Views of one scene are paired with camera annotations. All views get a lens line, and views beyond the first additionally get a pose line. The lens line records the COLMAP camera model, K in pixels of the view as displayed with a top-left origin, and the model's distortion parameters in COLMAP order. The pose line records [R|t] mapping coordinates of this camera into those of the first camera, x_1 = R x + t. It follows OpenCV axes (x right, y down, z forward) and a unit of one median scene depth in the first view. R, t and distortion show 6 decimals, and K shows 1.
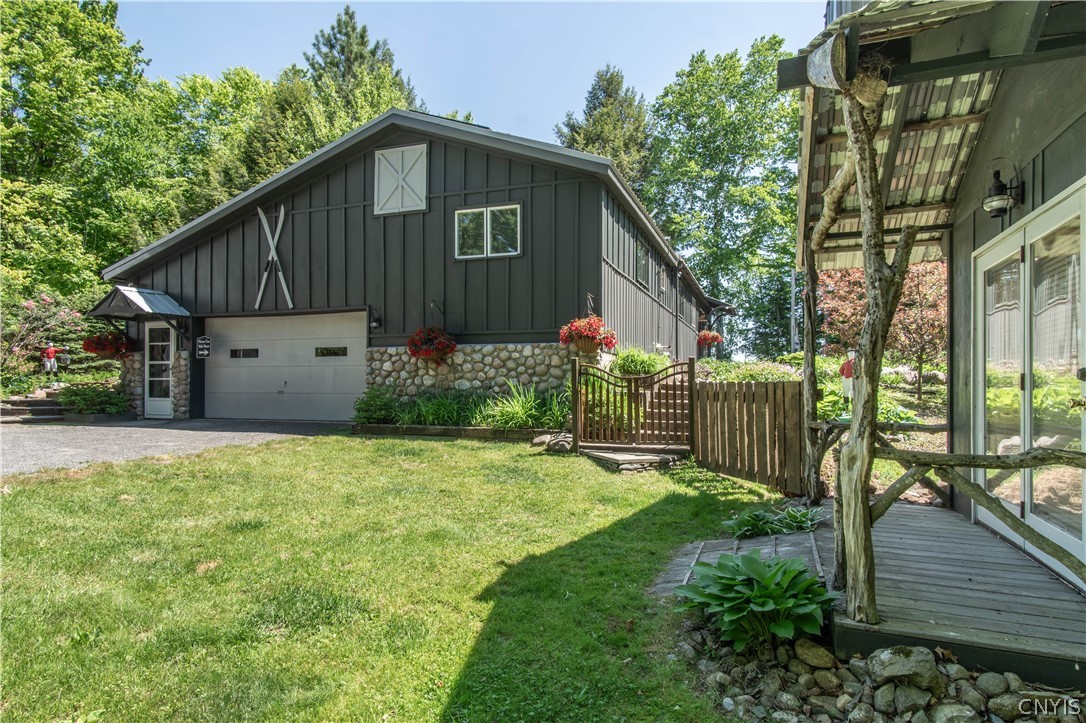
lens RADIAL K [[594.3, 0, 541.1], [0, 594.3, 390.3], [0, 0, 1]] dist [-0.000043, -0.000208]
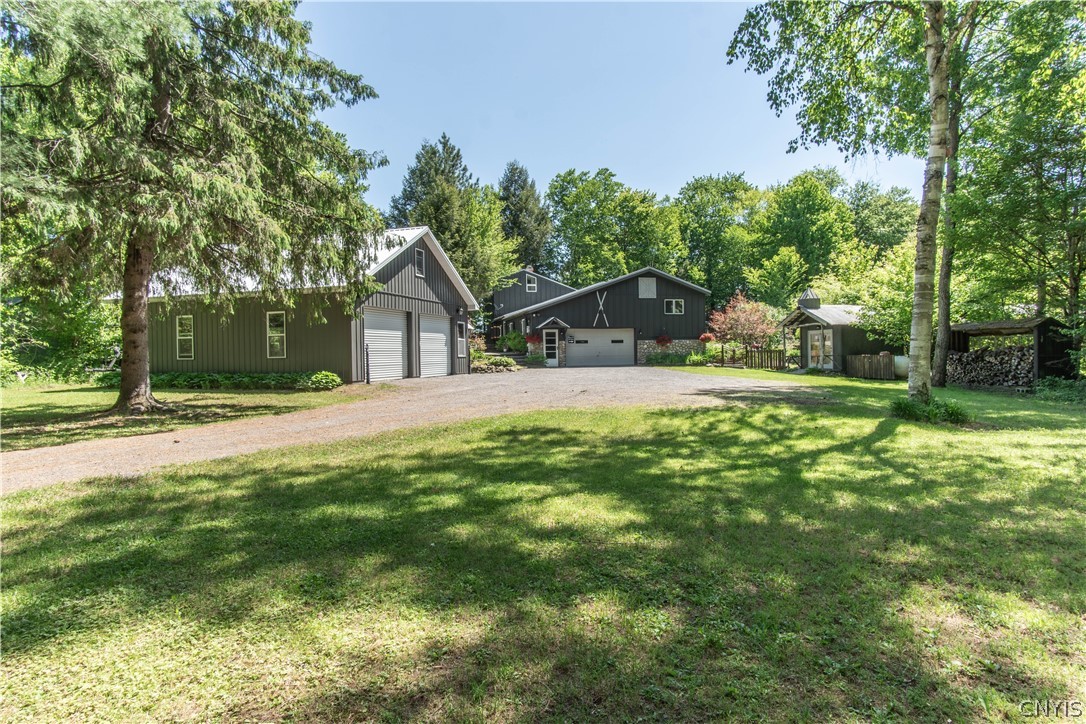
lens RADIAL K [[572.9, 0, 543.0], [0, 572.9, 362.0], [0, 0, 1]] dist [0.000044, 0.000118]
pose [[0.836063, -0.021889, 0.548196, -2.363079], [0.020375, 0.999753, 0.008844, 0.004053], [-0.548254, 0.003776, 0.836303, -1.241540]]
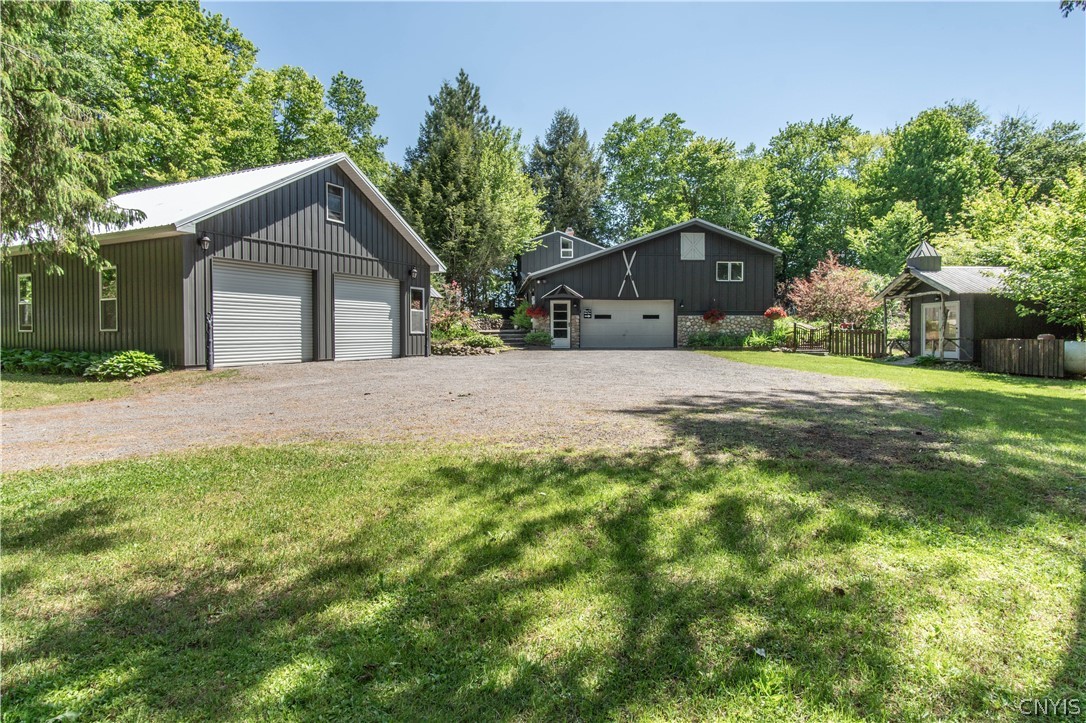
lens RADIAL K [[586.8, 0, 539.3], [0, 586.8, 349.6], [0, 0, 1]] dist [-0.000423, -0.001609]
pose [[0.914051, -0.014280, 0.405347, -1.753632], [0.006294, 0.999759, 0.021028, 0.010275], [-0.405550, -0.016669, 0.913921, -0.916943]]
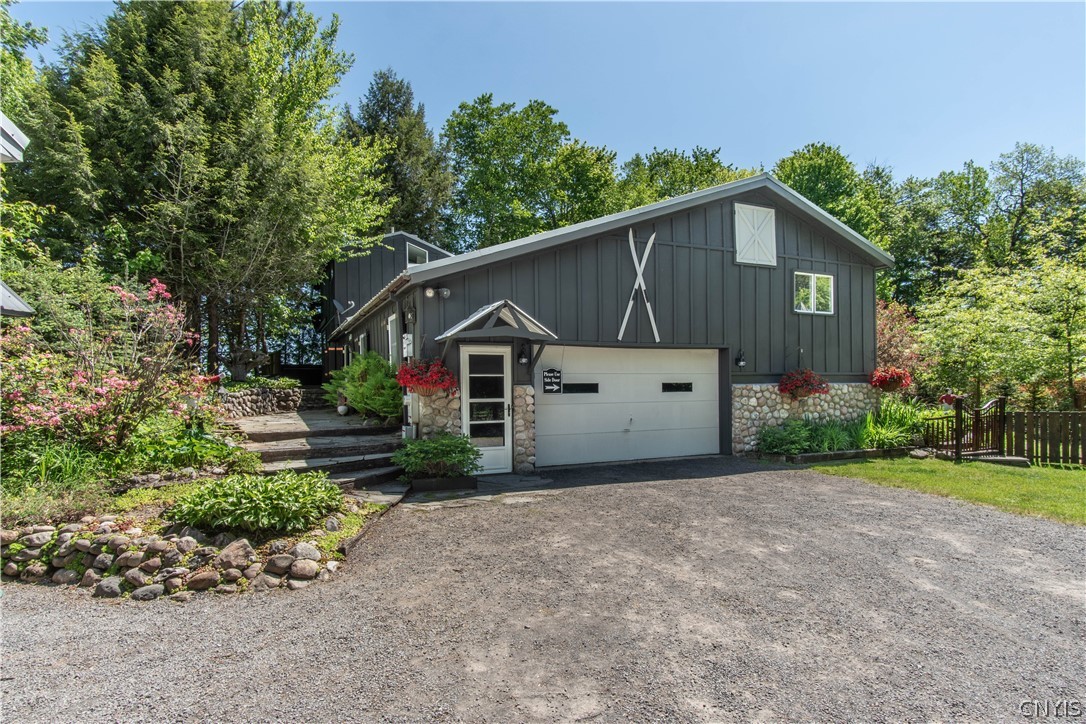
lens RADIAL K [[594.3, 0, 541.1], [0, 594.3, 390.8], [0, 0, 1]] dist [-0.000043, -0.000208]
pose [[0.719960, -0.010502, 0.693936, -1.289496], [0.019016, 0.999809, -0.004599, -0.062563], [-0.693755, 0.016507, 0.720022, 0.472804]]
